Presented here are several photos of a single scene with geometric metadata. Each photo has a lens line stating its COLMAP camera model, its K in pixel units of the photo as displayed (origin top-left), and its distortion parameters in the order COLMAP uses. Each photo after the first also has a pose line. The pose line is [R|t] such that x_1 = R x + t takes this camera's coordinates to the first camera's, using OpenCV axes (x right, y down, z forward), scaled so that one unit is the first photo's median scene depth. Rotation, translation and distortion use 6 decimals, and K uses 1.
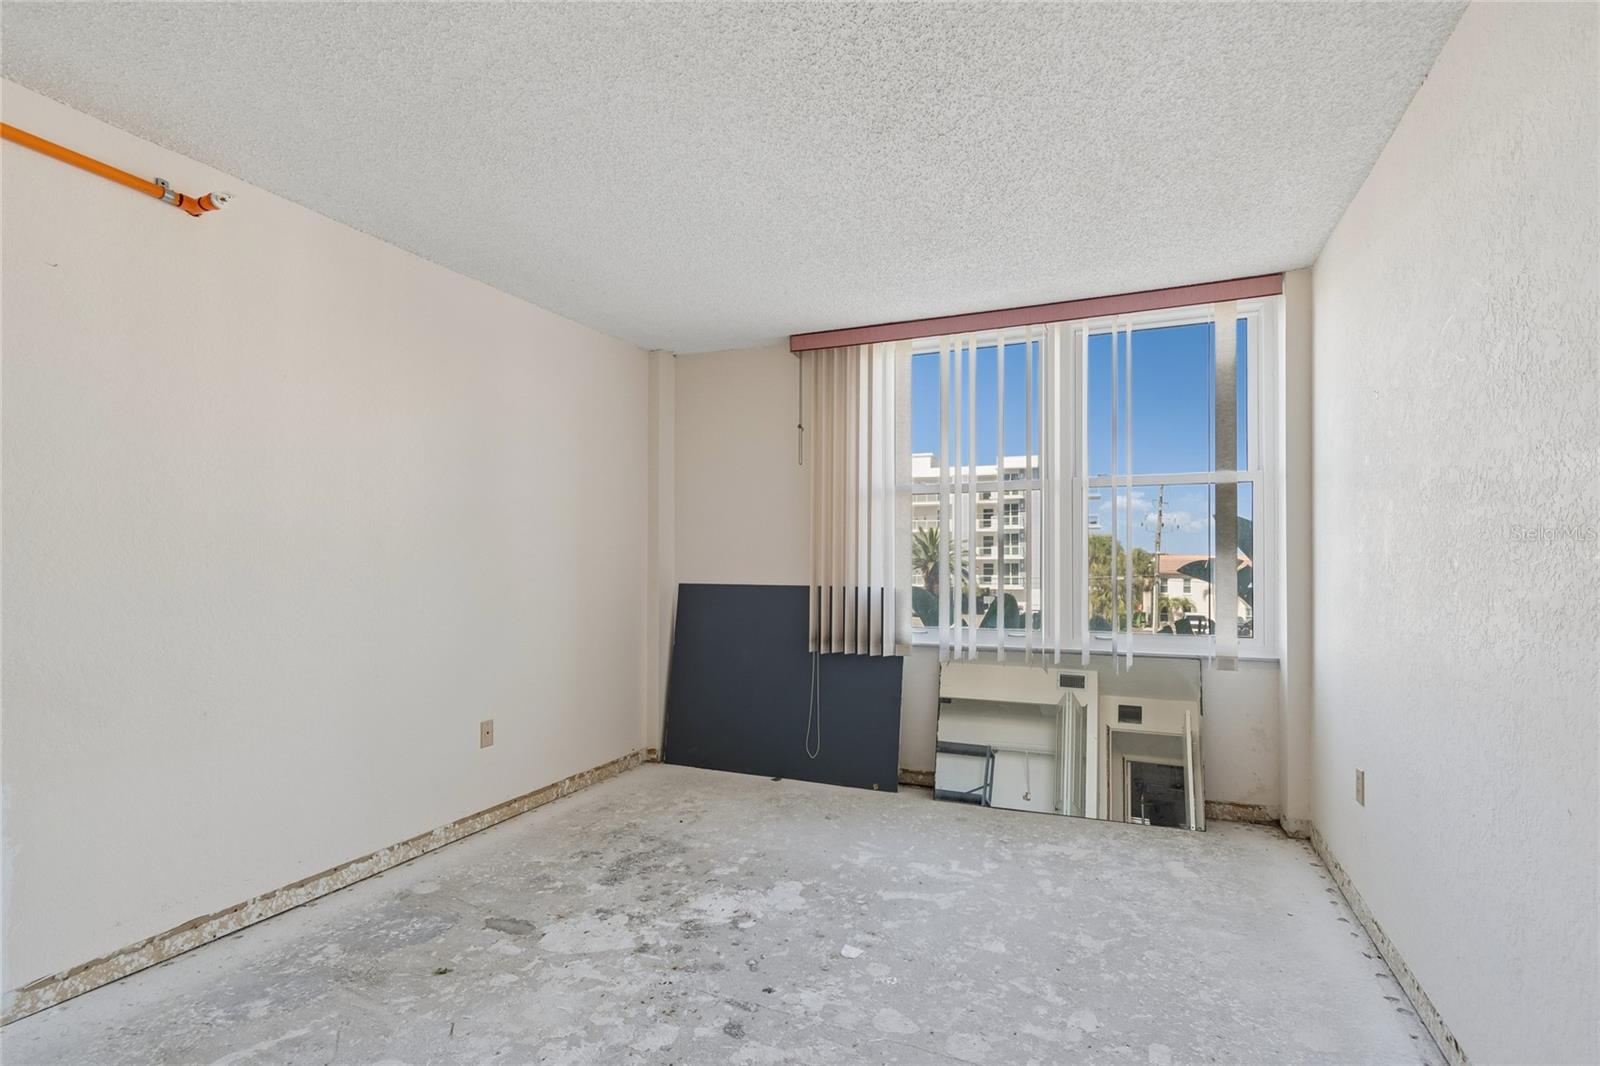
lens RADIAL K [[786.3, 0, 800.6], [0, 786.3, 533.5], [0, 0, 1]] dist [0.002491, -0.002848]
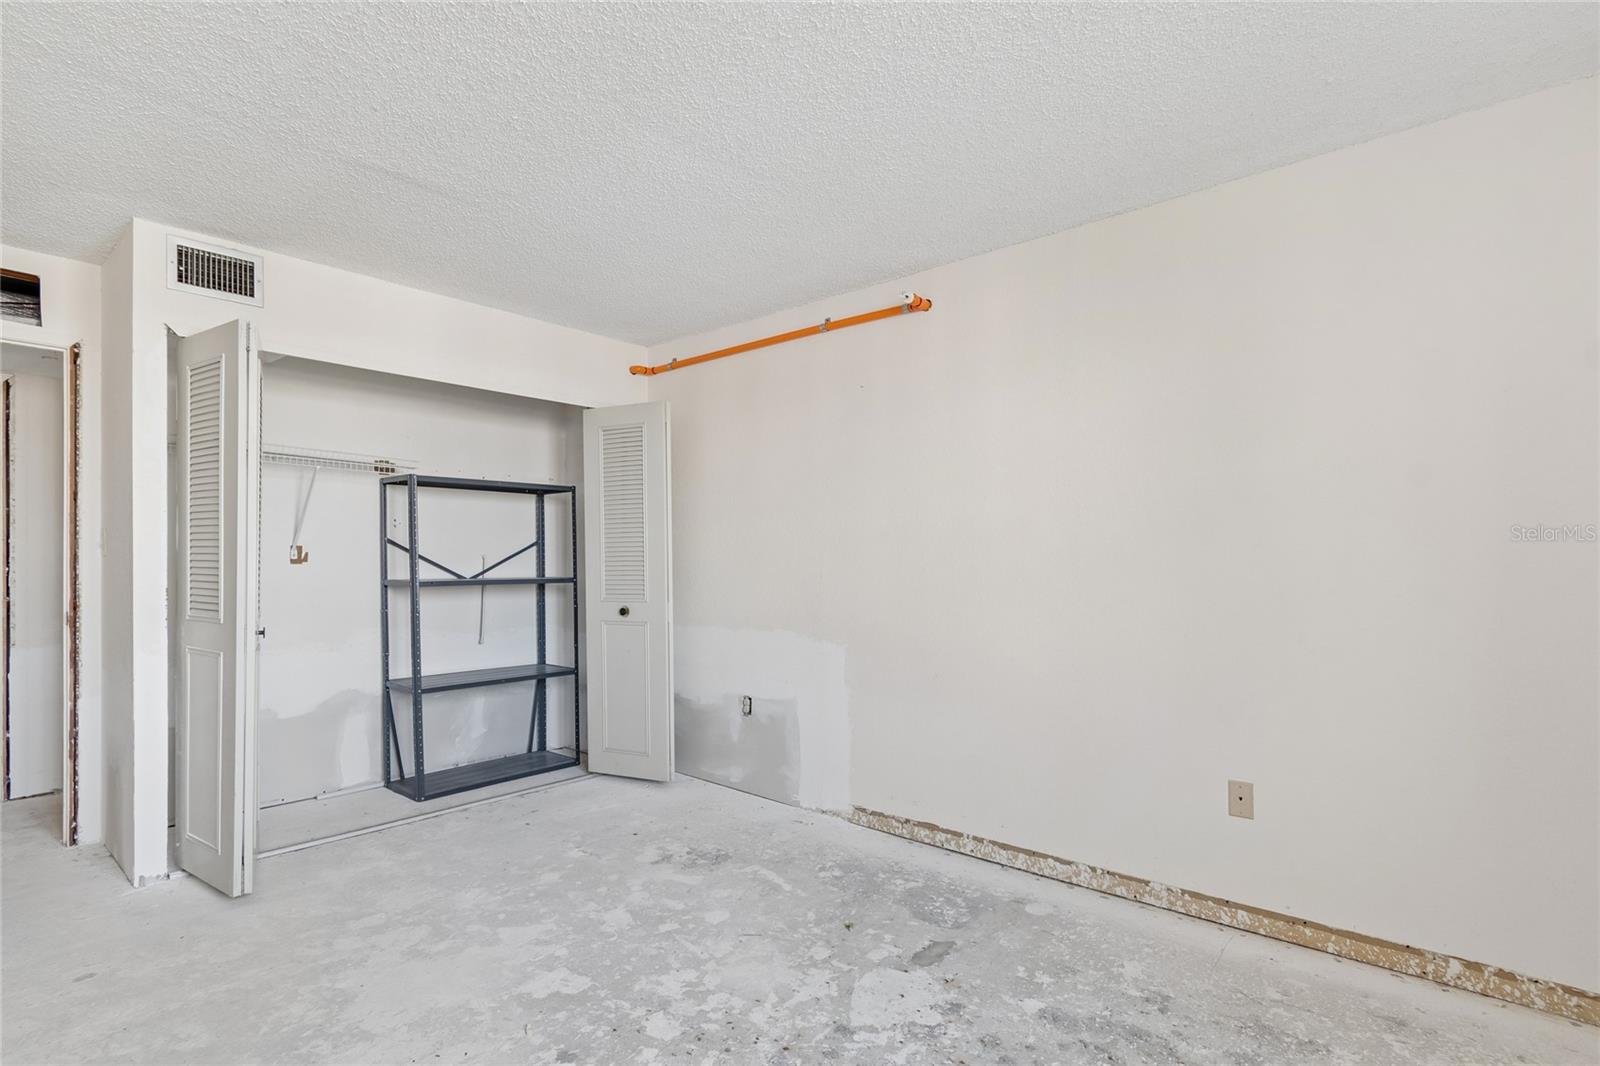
lens RADIAL K [[786.3, 0, 794.8], [0, 786.3, 562.3], [0, 0, 1]] dist [0.002491, -0.002848]
pose [[-0.317575, 0.000969, -0.948233, 0.530413], [0.035666, 0.999304, -0.010924, 0.040409], [0.947562, -0.037289, -0.317389, 1.094654]]
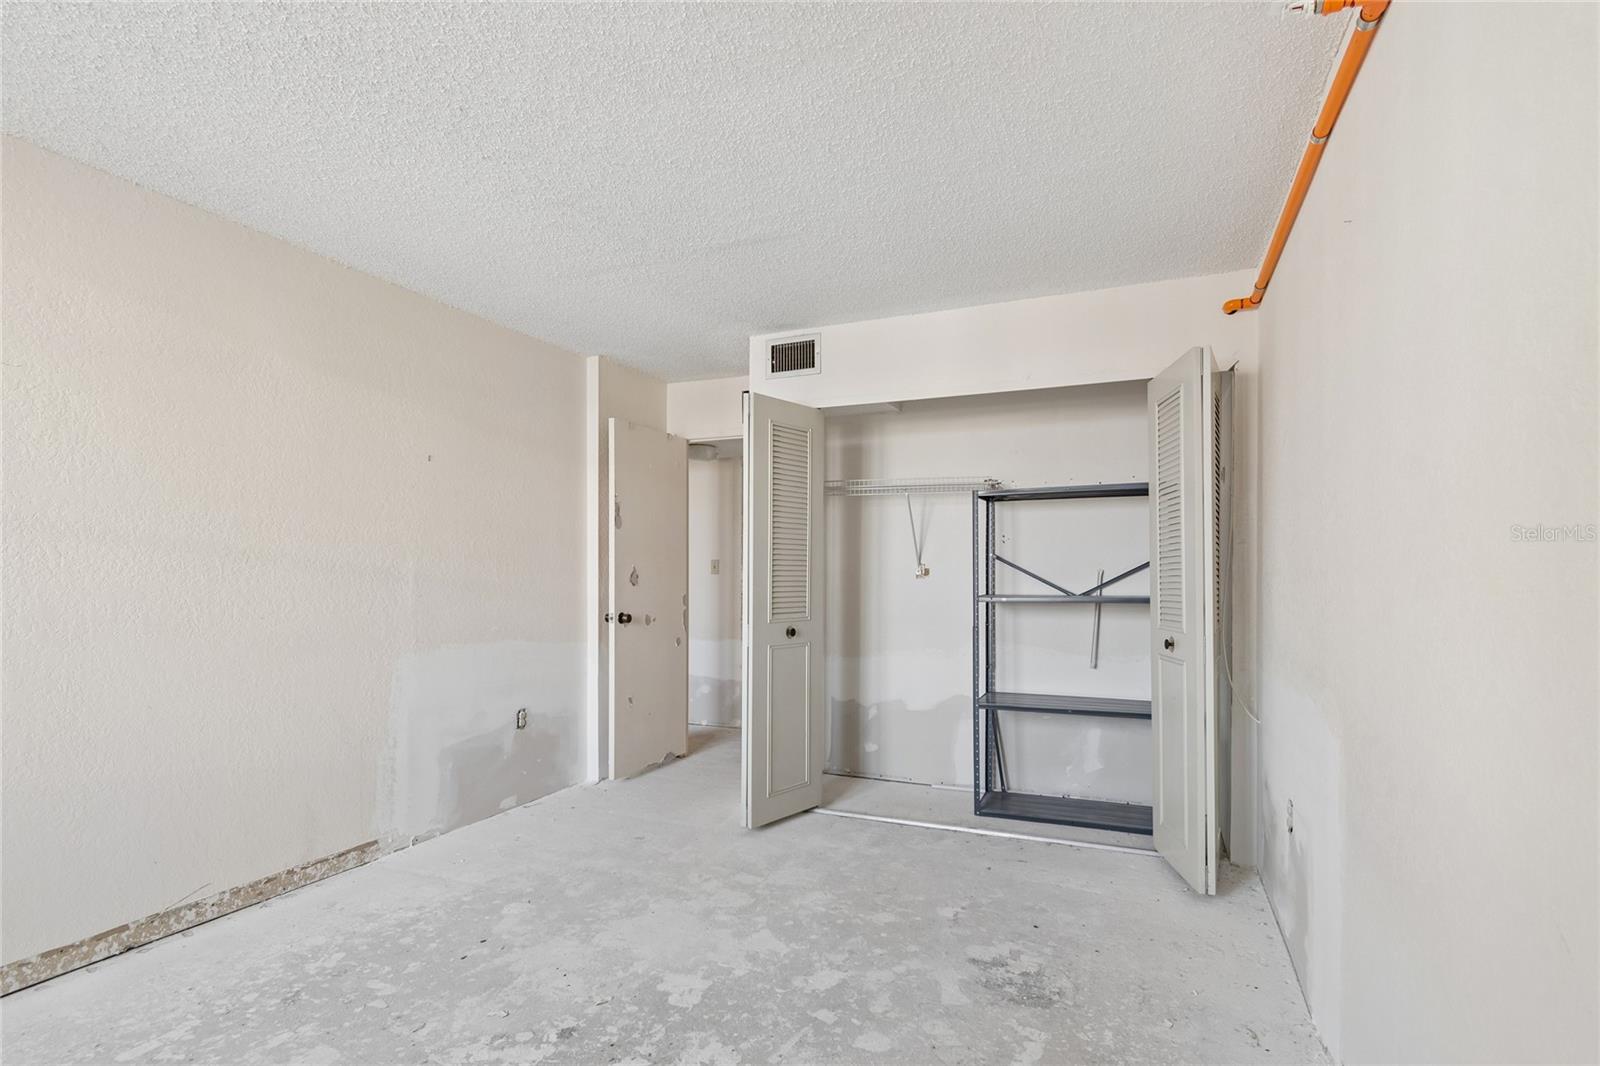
lens RADIAL K [[786.3, 0, 800.4], [0, 786.3, 584.6], [0, 0, 1]] dist [0.002491, -0.002848]
pose [[-0.999979, -0.000743, 0.006377, -0.302839], [-0.000903, 0.999685, -0.025067, 0.049592], [-0.006356, -0.025072, -0.999665, 1.437292]]
